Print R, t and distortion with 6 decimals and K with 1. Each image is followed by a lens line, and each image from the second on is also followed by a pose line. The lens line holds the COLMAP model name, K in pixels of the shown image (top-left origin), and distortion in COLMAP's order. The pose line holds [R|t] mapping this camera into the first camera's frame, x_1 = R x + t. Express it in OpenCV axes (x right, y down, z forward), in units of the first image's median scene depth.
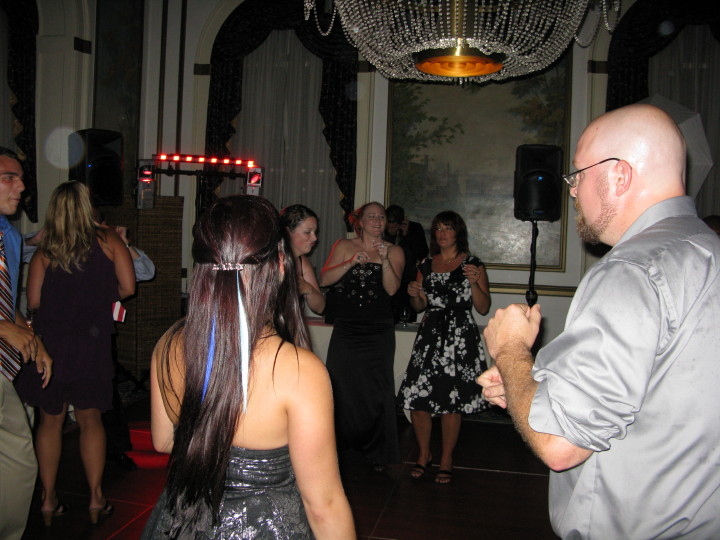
lens RADIAL K [[715.8, 0, 360.6], [0, 715.8, 265.9], [0, 0, 1]] dist [-0.218172, 0.242613]
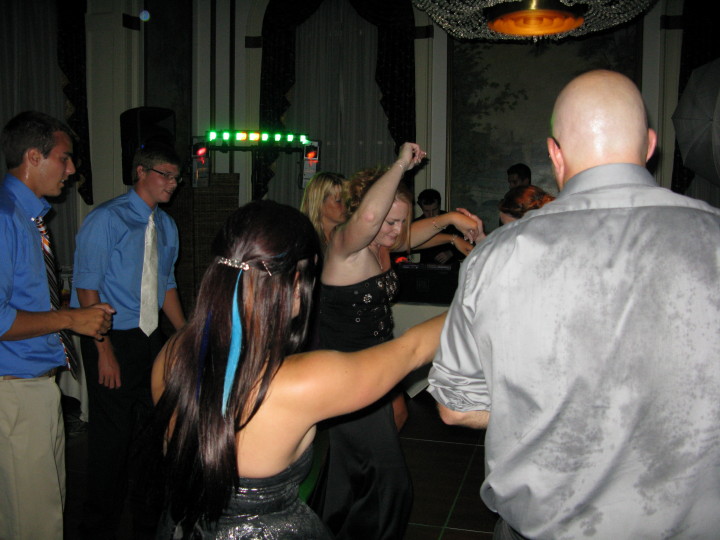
lens RADIAL K [[719.4, 0, 360.0], [0, 719.4, 270.0], [0, 0, 1]] dist [-0.214785, 0.241519]
pose [[0.996607, -0.019978, -0.079842, -0.008183], [0.023366, 0.998856, 0.041728, -0.001959], [0.078917, -0.043452, 0.995934, 0.026140]]
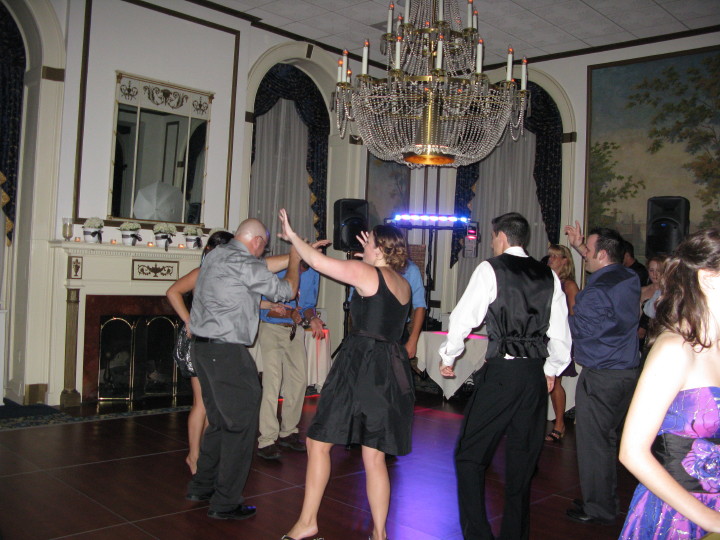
lens RADIAL K [[717.9, 0, 363.6], [0, 717.9, 273.3], [0, 0, 1]] dist [-0.219322, 0.231104]
pose [[0.847475, 0.004974, -0.530812, 0.361951], [-0.040967, 0.997587, -0.056060, 0.035400], [0.529252, 0.069255, 0.845634, -0.205406]]
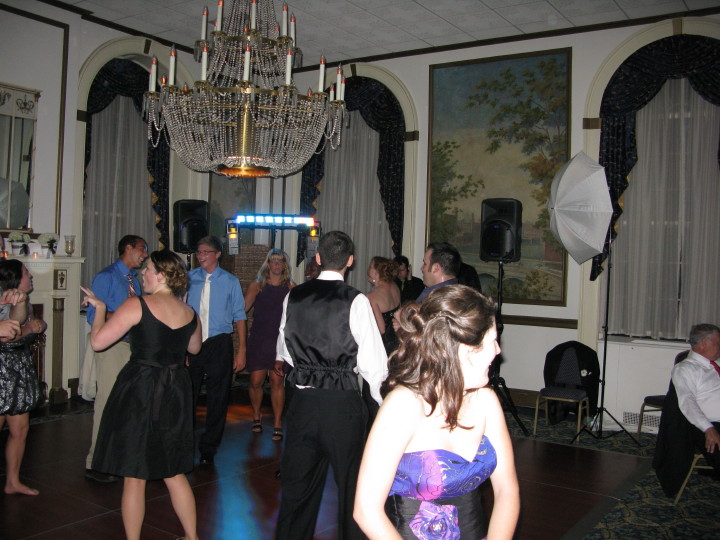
lens RADIAL K [[719.4, 0, 360.0], [0, 719.4, 270.0], [0, 0, 1]] dist [-0.214785, 0.241519]
pose [[0.925628, -0.003347, -0.378420, 0.404432], [-0.015139, 0.998833, -0.045864, 0.007716], [0.378132, 0.048182, 0.924497, -0.174039]]
